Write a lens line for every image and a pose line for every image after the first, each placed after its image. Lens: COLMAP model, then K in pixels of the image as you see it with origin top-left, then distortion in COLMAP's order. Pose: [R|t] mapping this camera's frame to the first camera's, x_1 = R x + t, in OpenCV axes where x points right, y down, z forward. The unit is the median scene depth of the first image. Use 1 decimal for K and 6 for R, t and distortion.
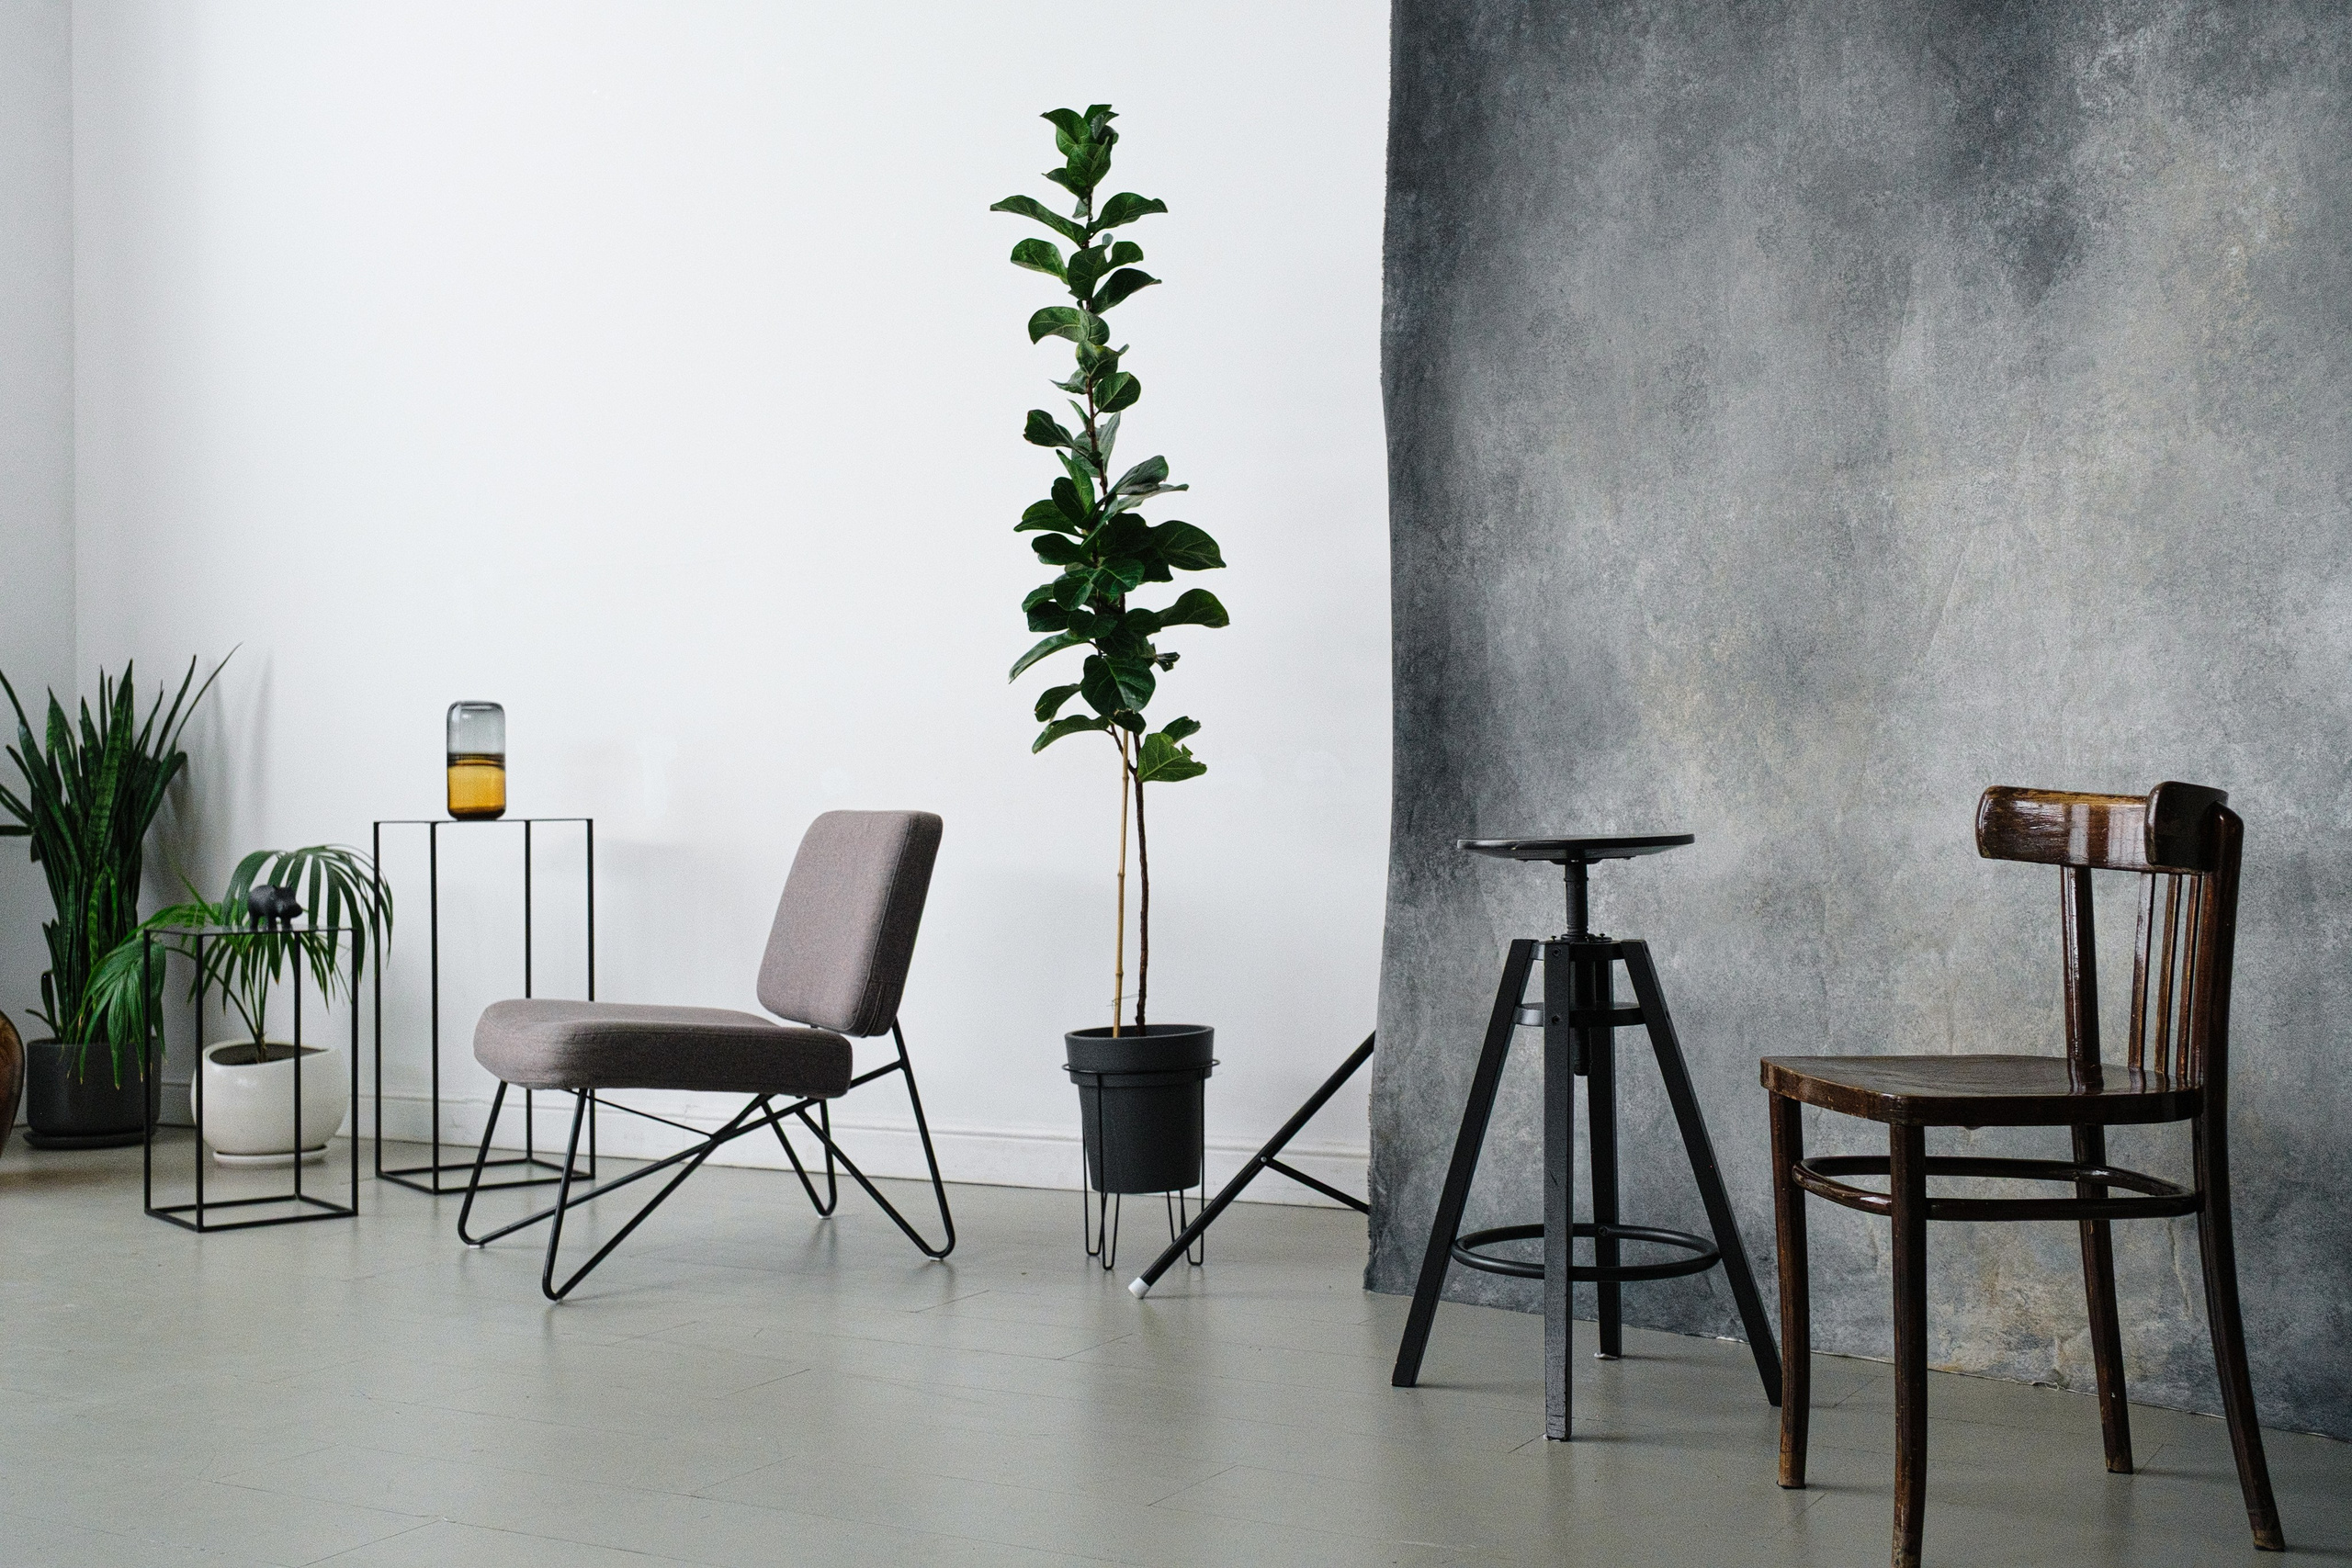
lens RADIAL K [[2644.5, 0, 1191.3], [0, 2644.5, 748.0], [0, 0, 1]] dist [0.017065, -0.057926]
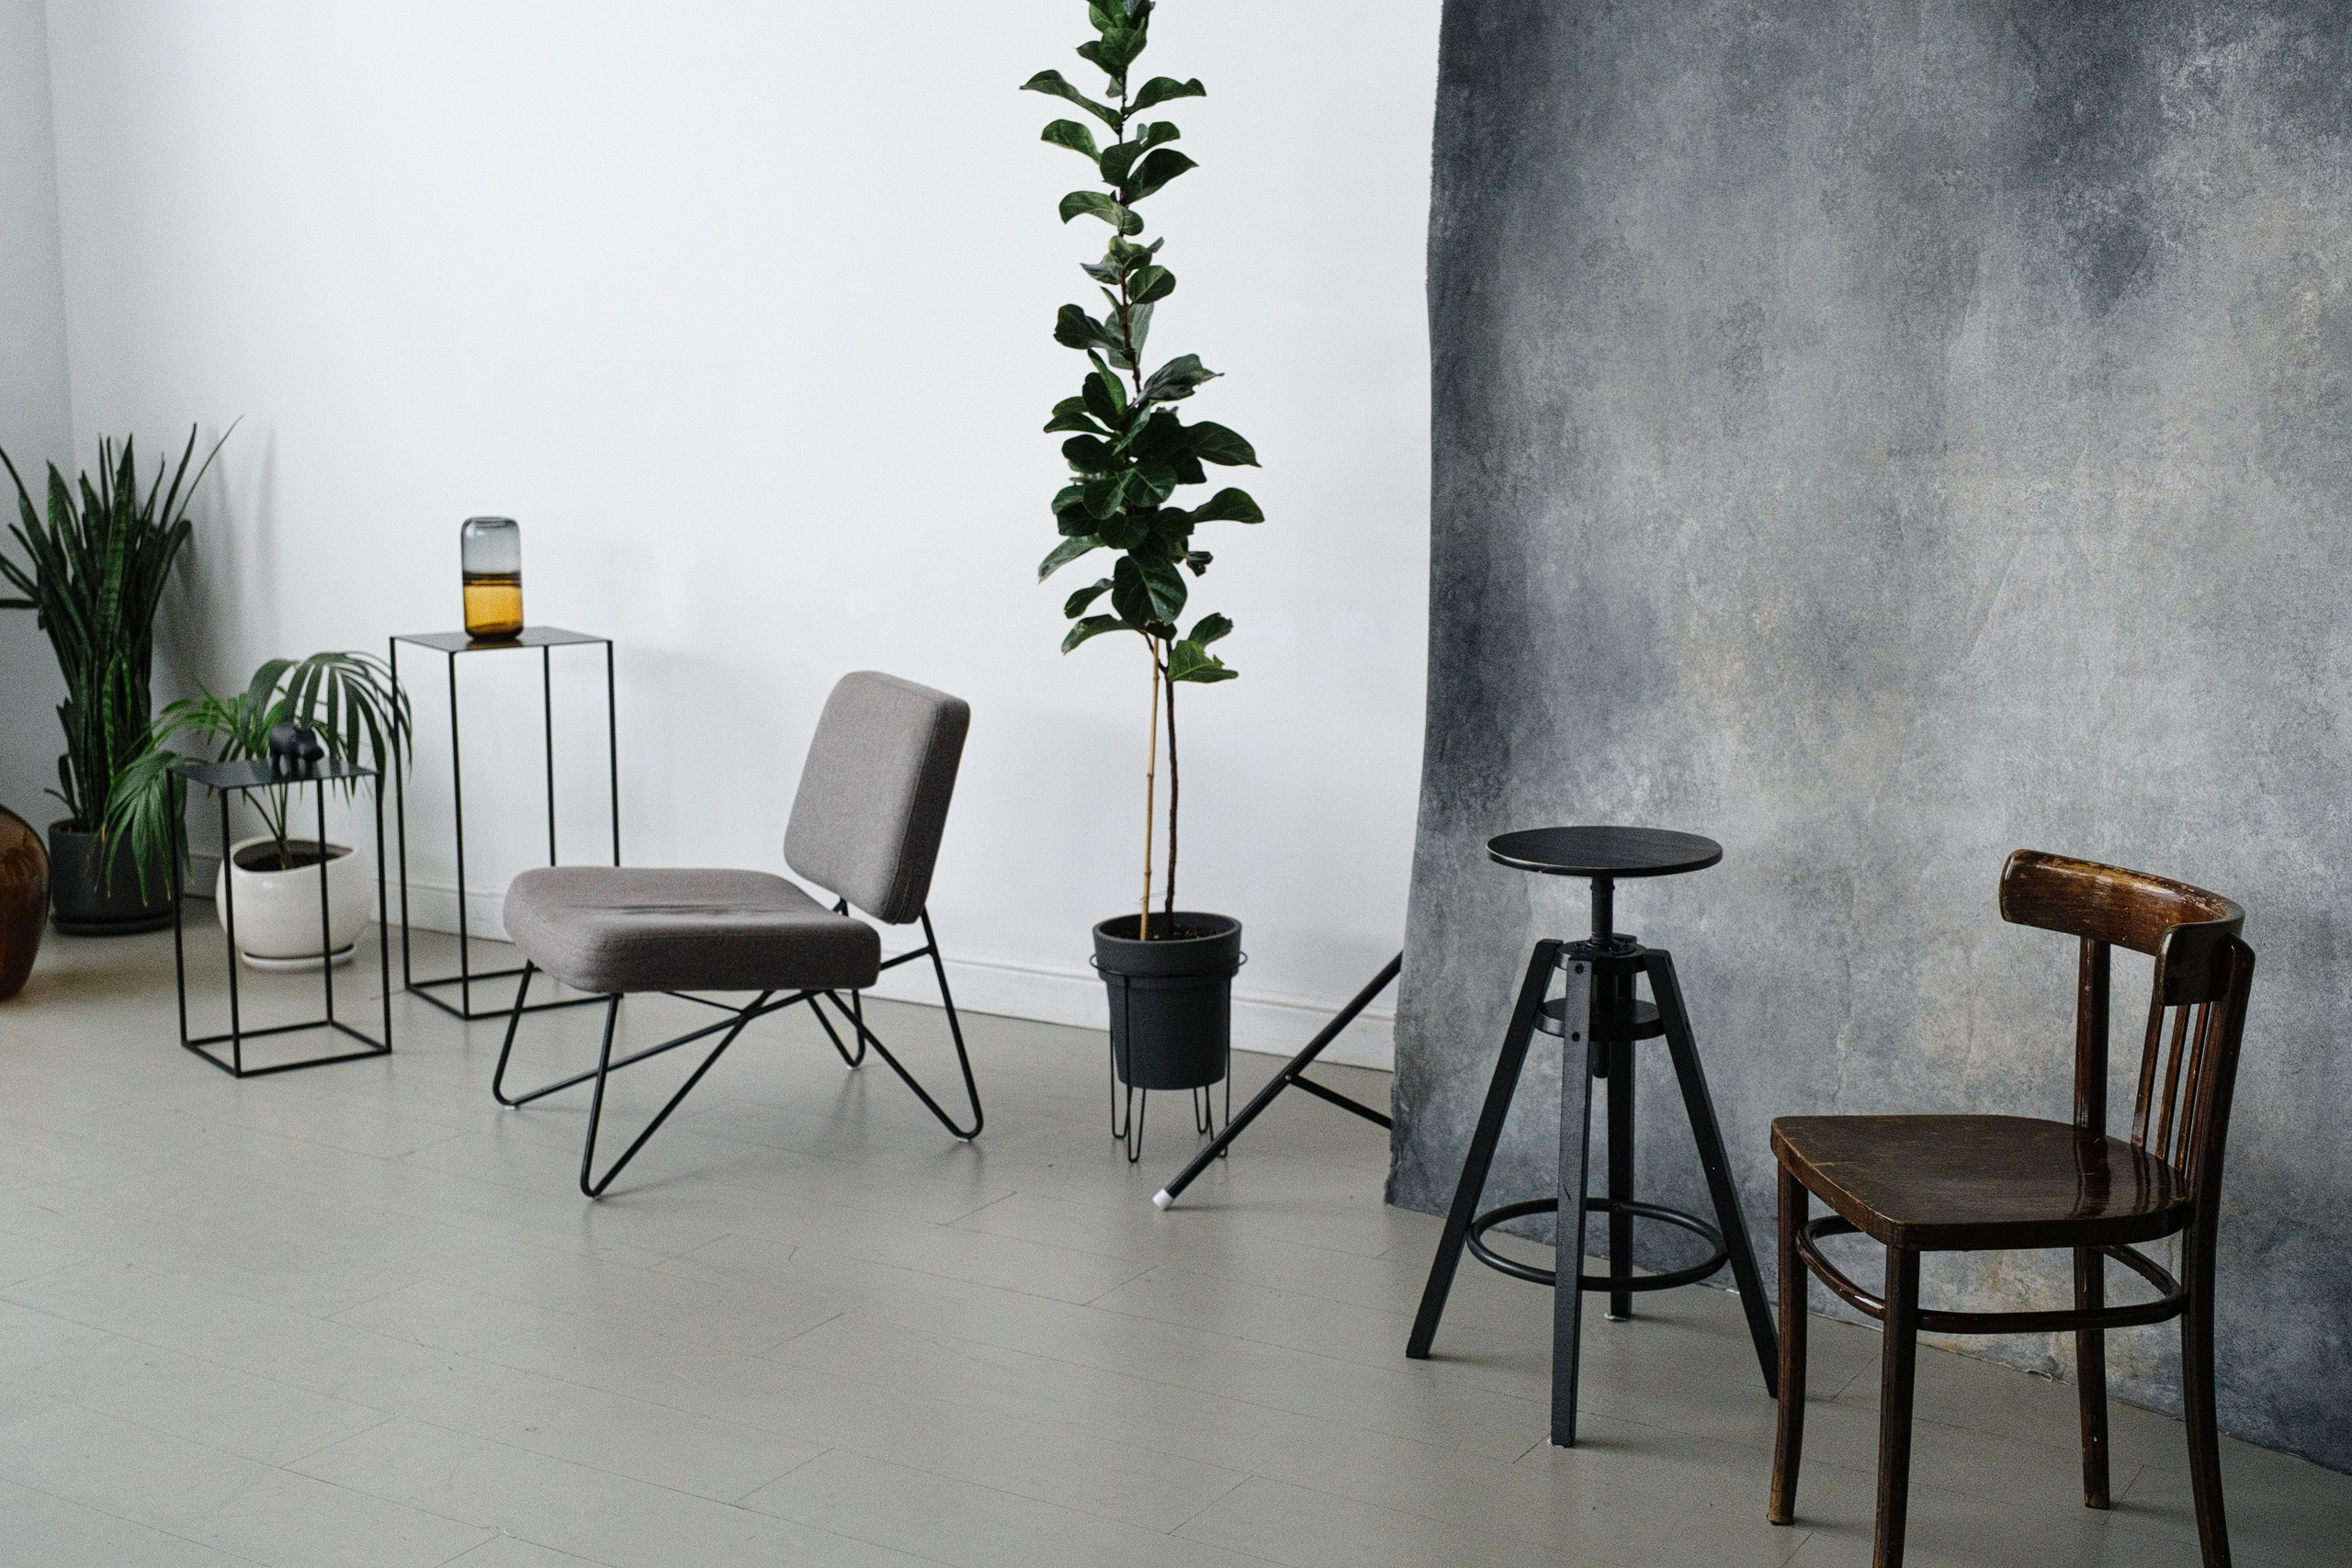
lens RADIAL K [[2797.8, 0, 1176.0], [0, 2797.8, 784.0], [0, 0, 1]] dist [0.014022, -0.055844]
pose [[0.999740, 0.015130, -0.017059, 0.001018], [-0.011888, 0.984272, 0.176262, -0.146210], [0.019458, -0.176013, 0.984195, -0.033978]]
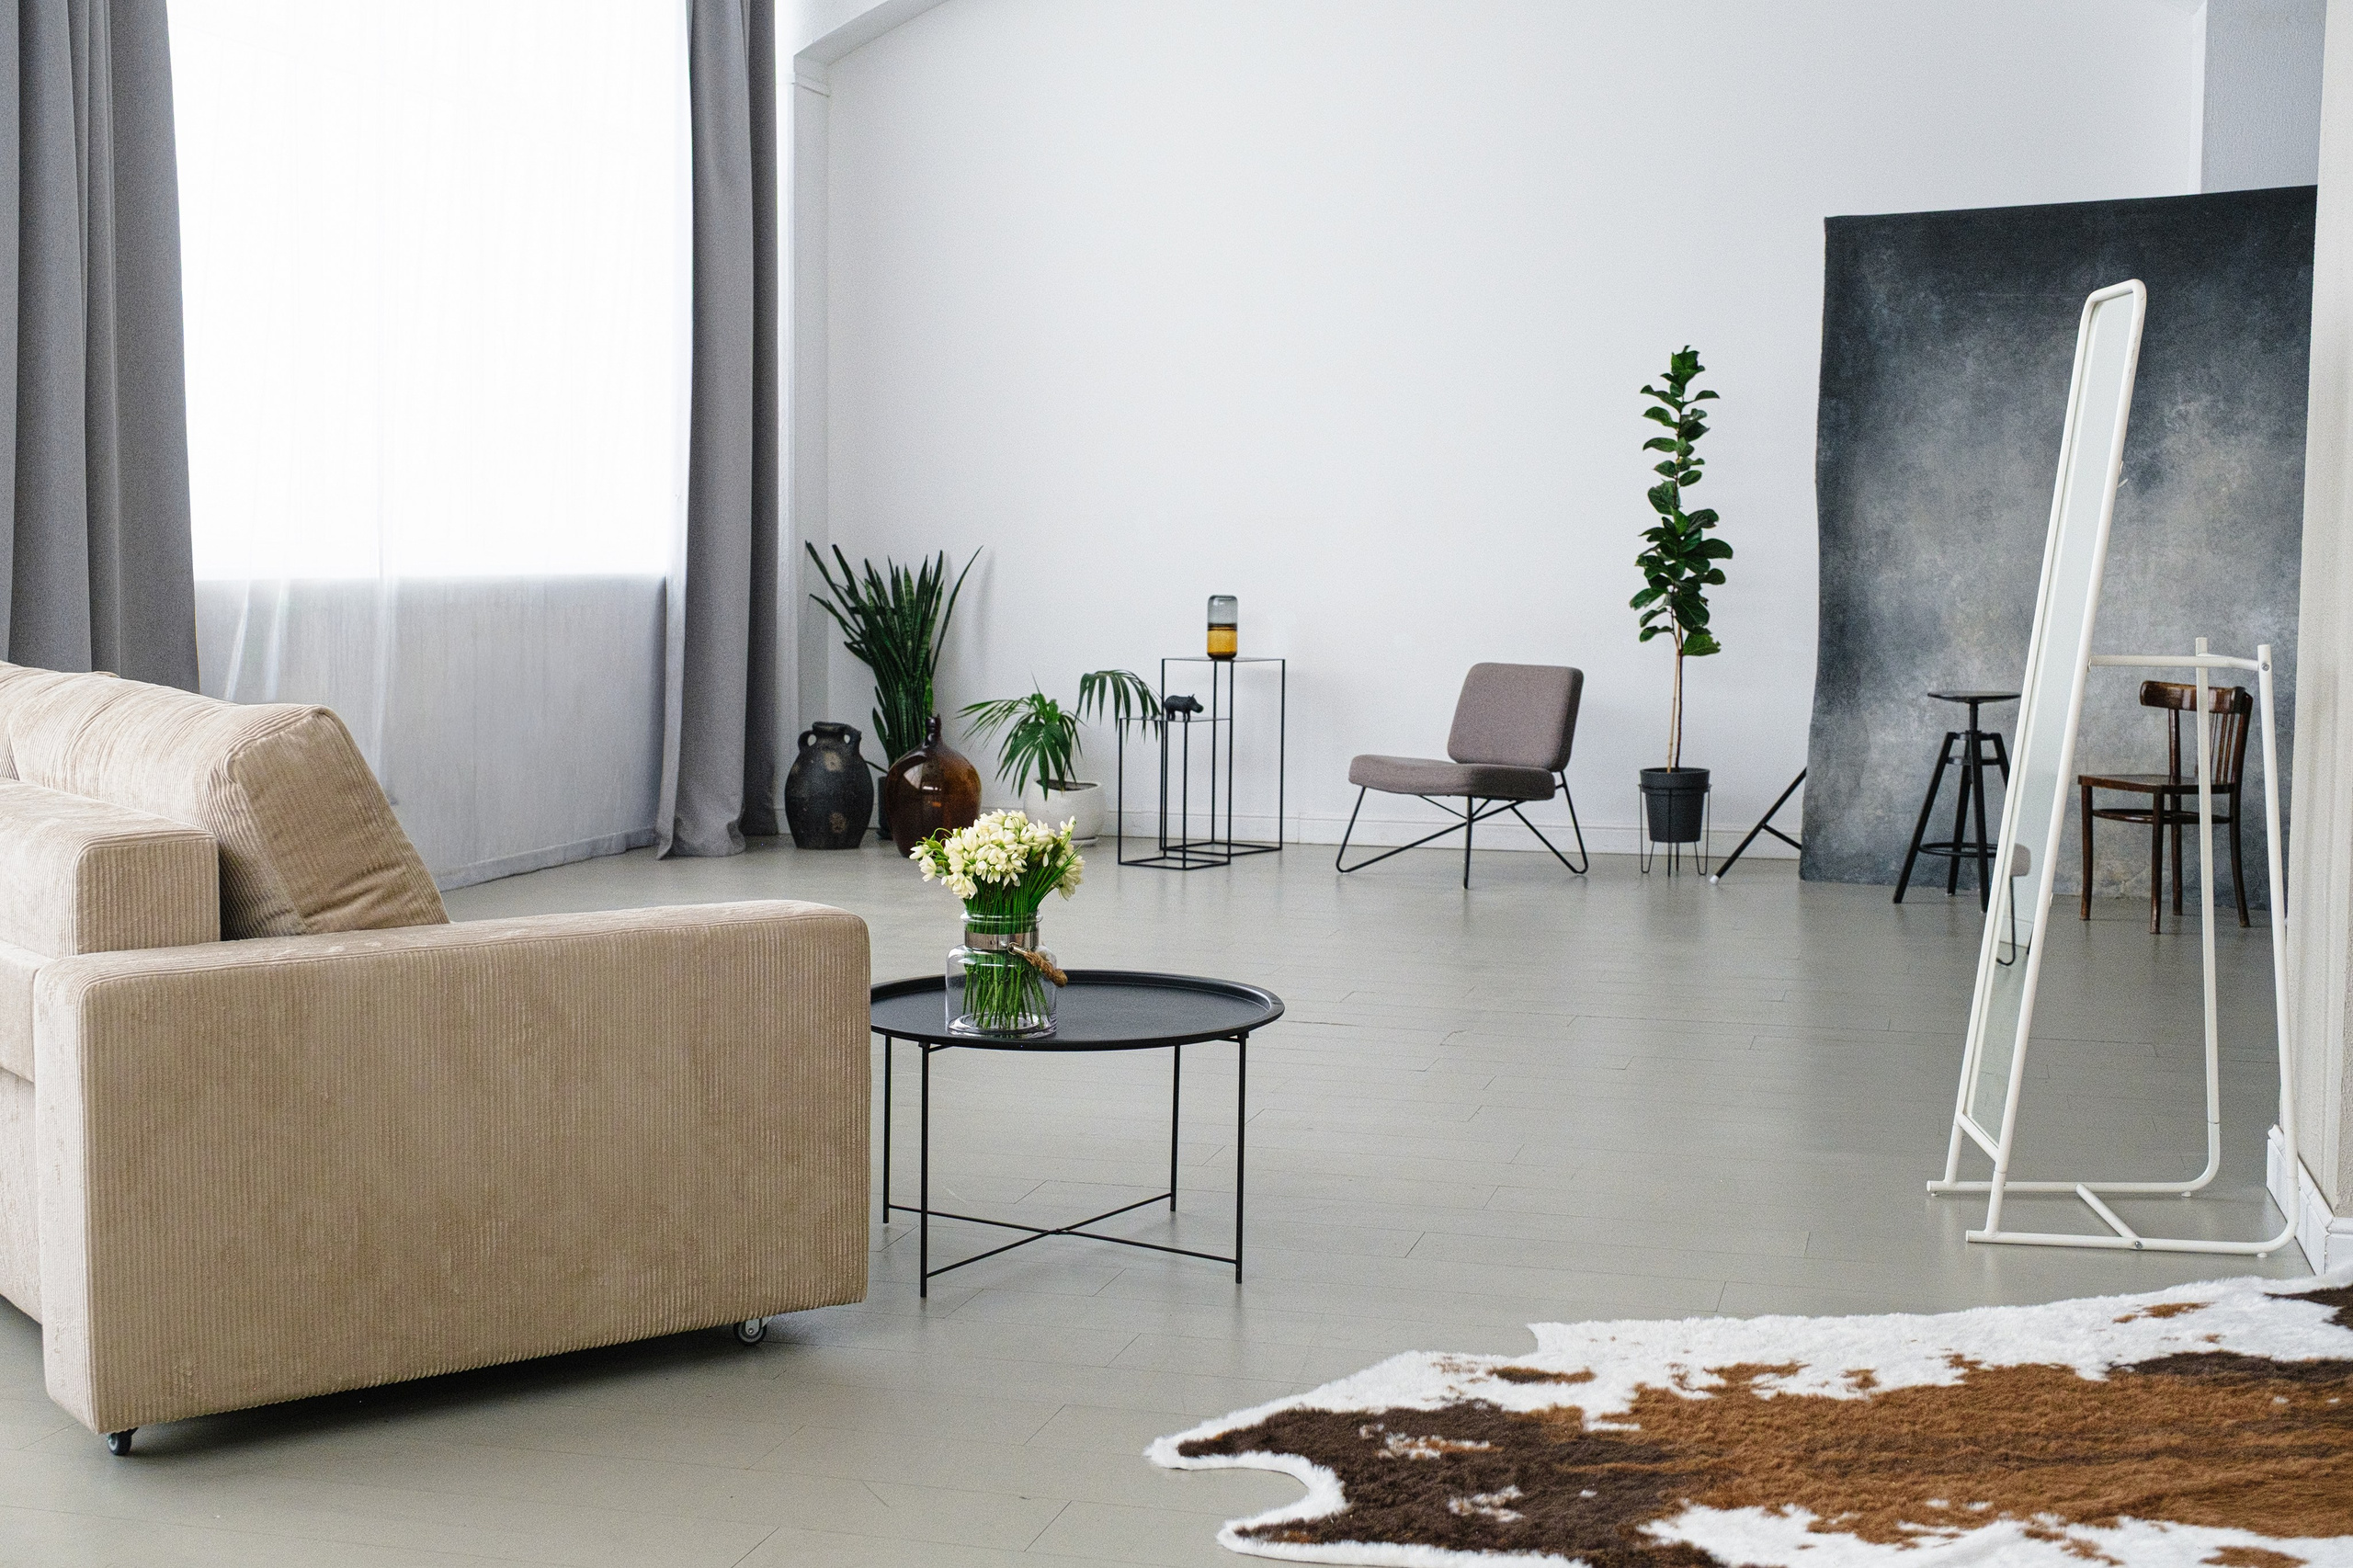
lens RADIAL K [[3050.3, 0, 1176.5], [0, 3050.3, 749.1], [0, 0, 1]] dist [0.146225, -0.620168]
pose [[0.964259, 0.003397, 0.264940, -1.197910], [-0.026872, 0.996016, 0.085032, -0.125426], [-0.263596, -0.089113, 0.960508, -1.450347]]
